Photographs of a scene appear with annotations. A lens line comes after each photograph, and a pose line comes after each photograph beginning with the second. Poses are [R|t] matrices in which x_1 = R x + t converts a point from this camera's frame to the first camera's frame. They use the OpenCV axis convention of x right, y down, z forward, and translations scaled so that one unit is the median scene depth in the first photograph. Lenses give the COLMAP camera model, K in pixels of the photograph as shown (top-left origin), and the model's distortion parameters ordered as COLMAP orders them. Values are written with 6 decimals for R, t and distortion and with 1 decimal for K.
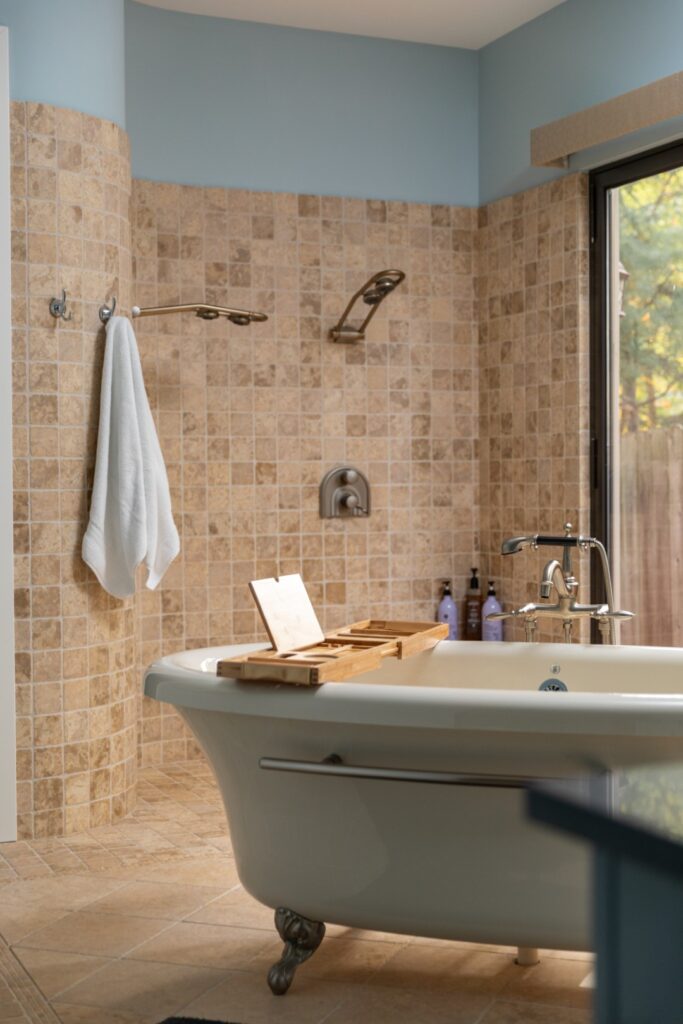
lens RADIAL K [[1540.6, 0, 348.9], [0, 1540.6, 515.2], [0, 0, 1]] dist [0.052165, 0.000000]
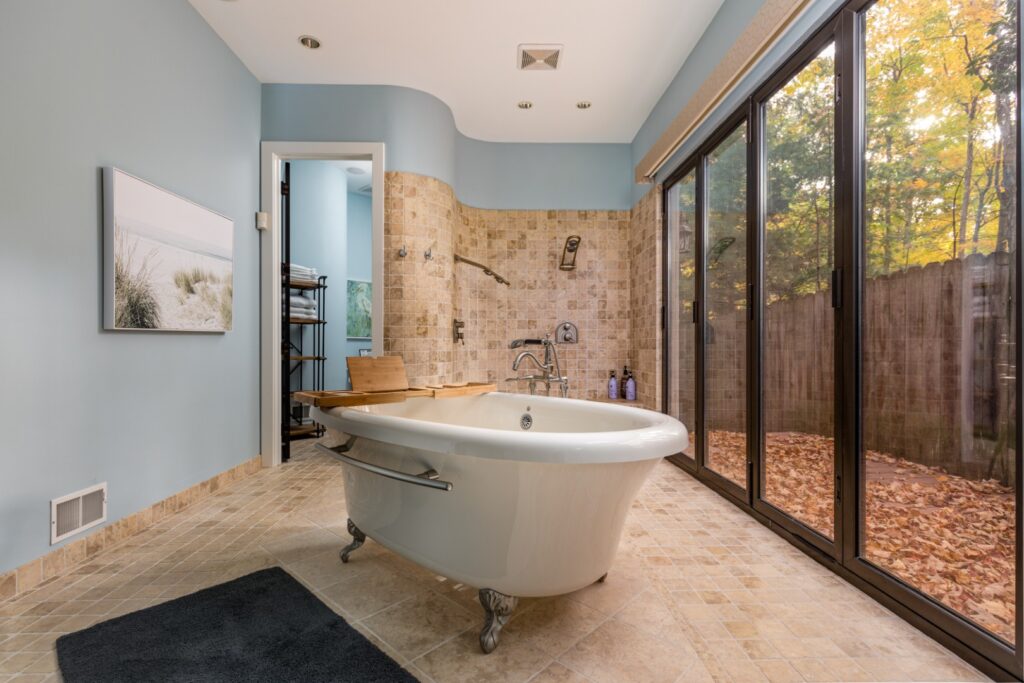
lens RADIAL K [[483.5, 0, 509.8], [0, 483.5, 348.5], [0, 0, 1]] dist [0.020358, -0.000044]
pose [[0.917897, 0.010934, -0.396668, 0.219019], [-0.016737, 0.999798, -0.011172, 0.020147], [0.396466, 0.016893, 0.917894, 0.276826]]
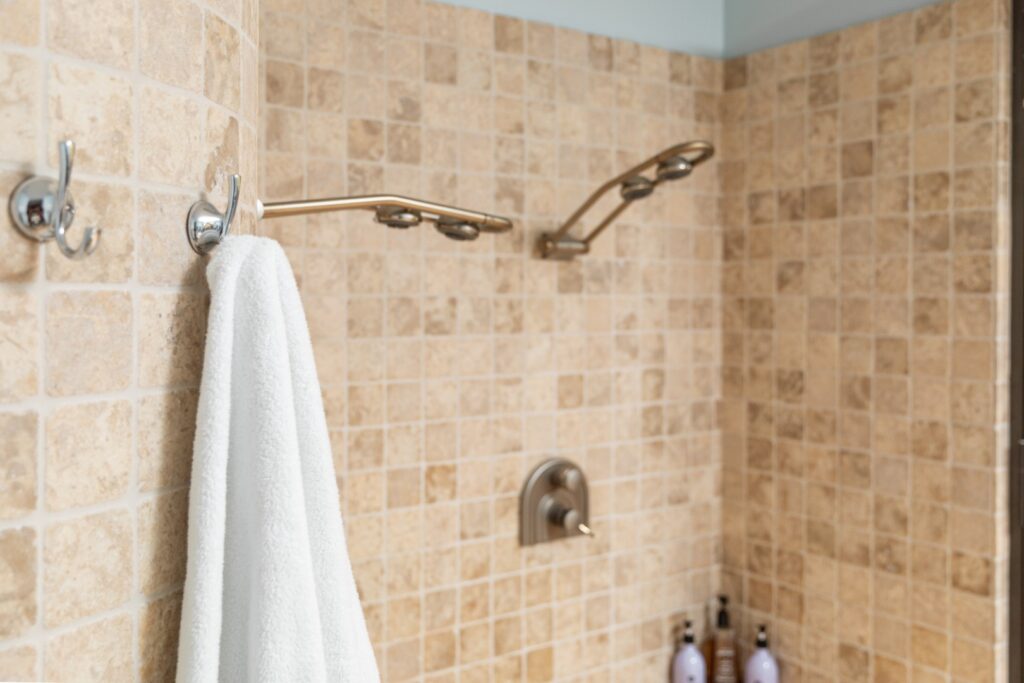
lens RADIAL K [[944.5, 0, 441.8], [0, 944.5, 299.9], [0, 0, 1]] dist [0.015787, 0.000000]
pose [[0.985193, 0.009263, 0.171201, -0.114958], [-0.006512, 0.999841, -0.016627, -0.090230], [-0.171328, 0.015266, 0.985096, 0.642594]]
